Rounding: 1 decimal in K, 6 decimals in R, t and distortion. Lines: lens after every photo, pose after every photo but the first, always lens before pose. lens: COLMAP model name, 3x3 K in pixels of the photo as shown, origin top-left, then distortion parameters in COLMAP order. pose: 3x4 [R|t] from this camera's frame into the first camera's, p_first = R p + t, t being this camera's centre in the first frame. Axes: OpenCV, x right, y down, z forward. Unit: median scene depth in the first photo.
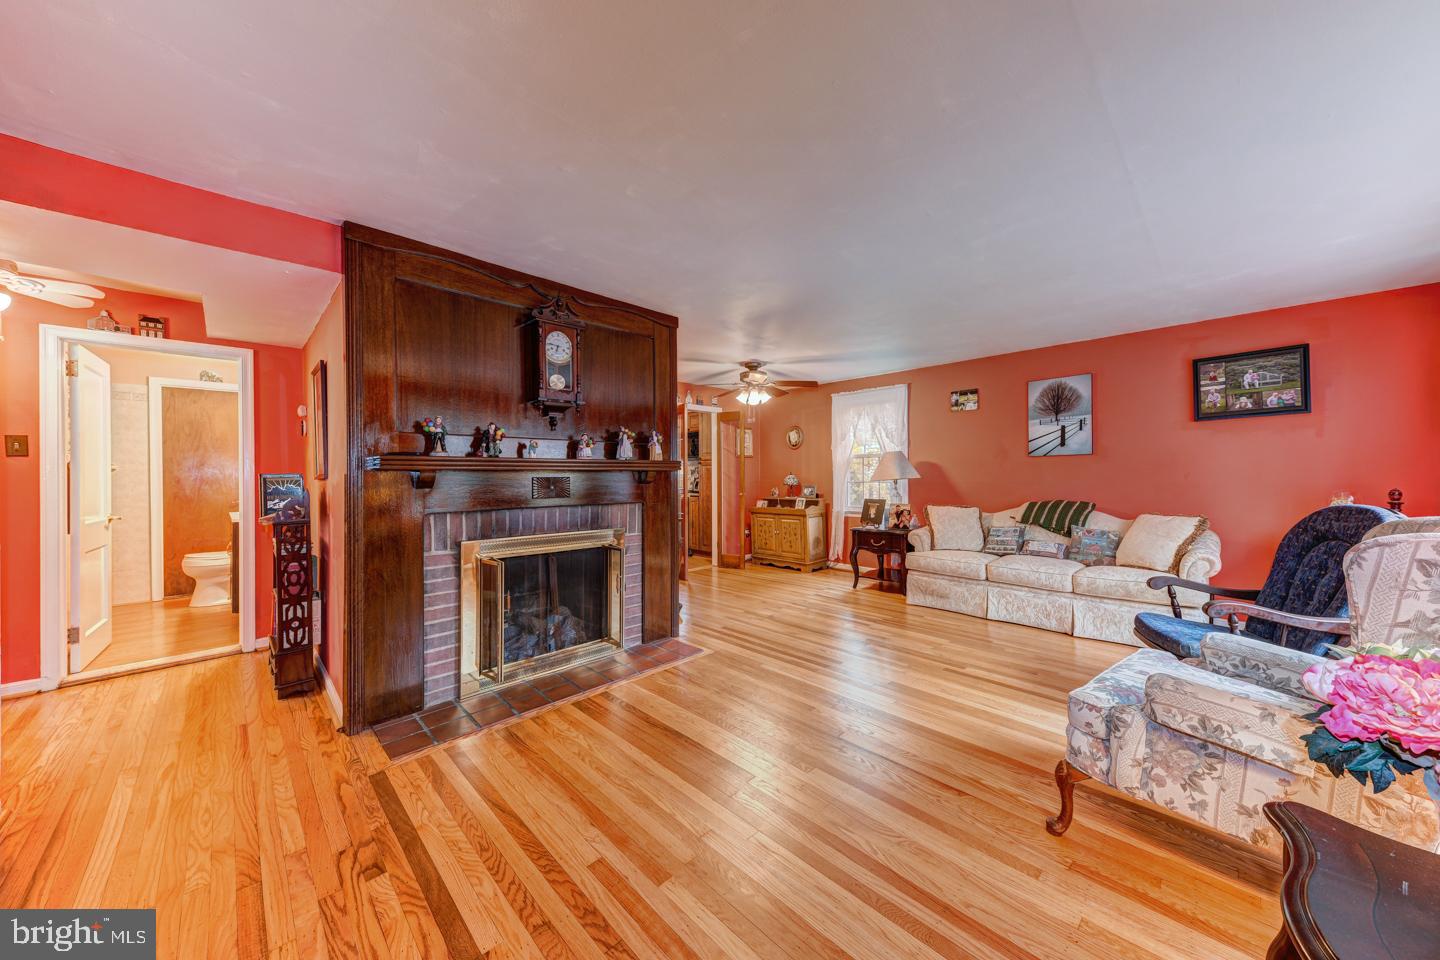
lens RADIAL K [[492.0, 0, 737.2], [0, 492.0, 474.3], [0, 0, 1]] dist [0.013053, -0.000529]
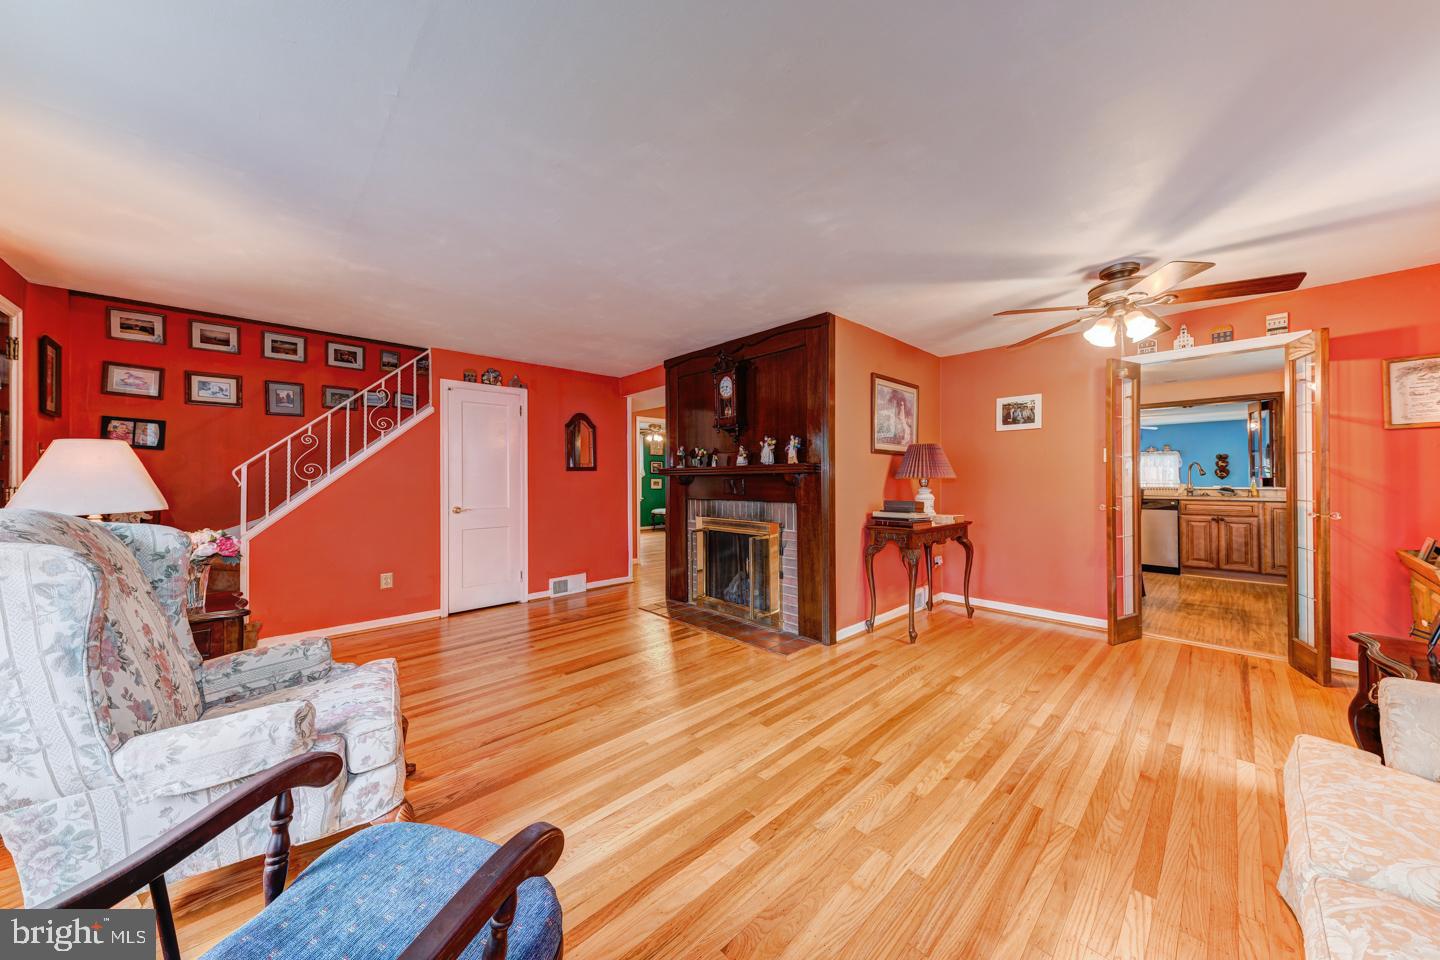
lens RADIAL K [[492.0, 0, 722.7], [0, 492.0, 478.3], [0, 0, 1]] dist [0.013053, -0.000529]
pose [[-0.039015, 0.003357, -0.999233, 0.774223], [0.014425, 0.999892, 0.002796, -0.001204], [0.999135, -0.014305, -0.039059, 0.771182]]
